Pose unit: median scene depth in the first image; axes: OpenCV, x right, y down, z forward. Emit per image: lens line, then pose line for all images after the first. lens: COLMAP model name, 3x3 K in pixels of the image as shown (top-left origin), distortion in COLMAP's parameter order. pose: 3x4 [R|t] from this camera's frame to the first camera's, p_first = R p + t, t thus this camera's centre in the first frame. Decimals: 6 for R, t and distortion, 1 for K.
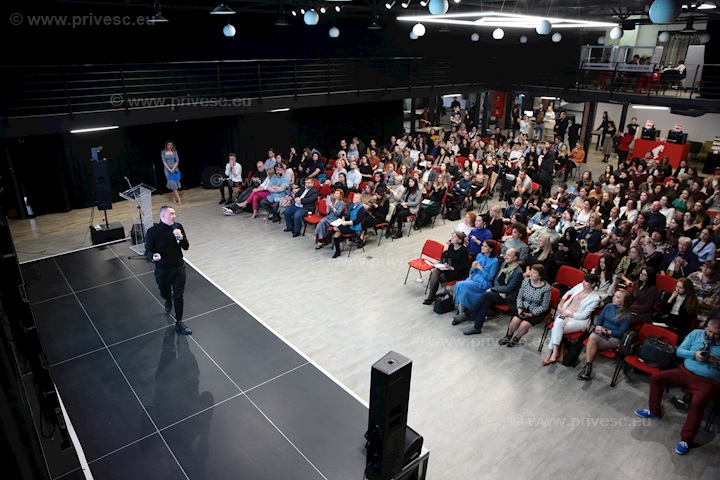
lens RADIAL K [[487.9, 0, 360.0], [0, 487.9, 240.0], [0, 0, 1]] dist [-0.111495, 0.087193]
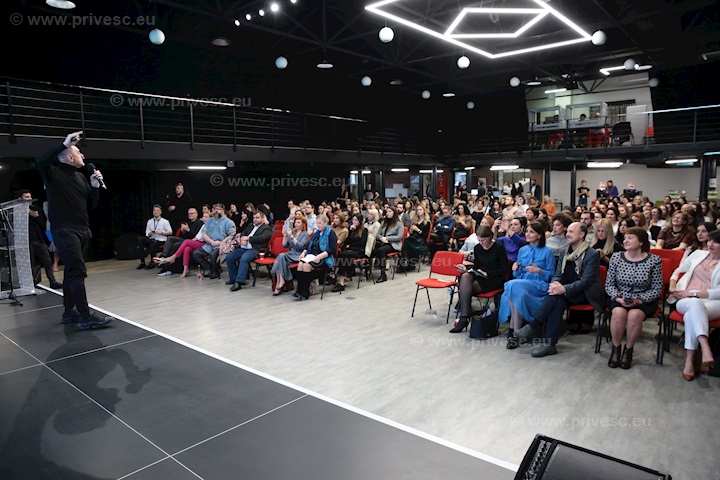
lens RADIAL K [[487.9, 0, 360.0], [0, 487.9, 240.0], [0, 0, 1]] dist [-0.111495, 0.087193]
pose [[0.987674, -0.043777, 0.150276, -0.066667], [0.081633, 0.963246, -0.255916, 0.129223], [-0.133550, 0.265029, 0.954947, 0.265985]]
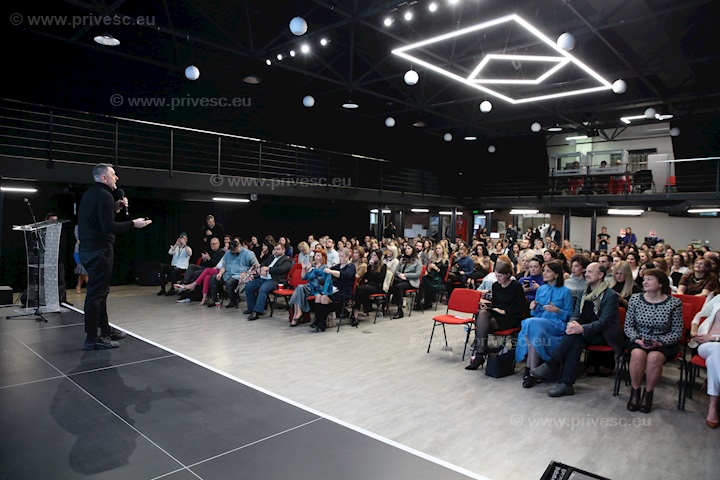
lens RADIAL K [[487.9, 0, 360.0], [0, 487.9, 240.0], [0, 0, 1]] dist [-0.111495, 0.087193]
pose [[0.993203, 0.007769, 0.116131, -0.070364], [0.031975, 0.941166, -0.336430, 0.139122], [-0.111912, 0.337856, 0.934521, 0.260624]]
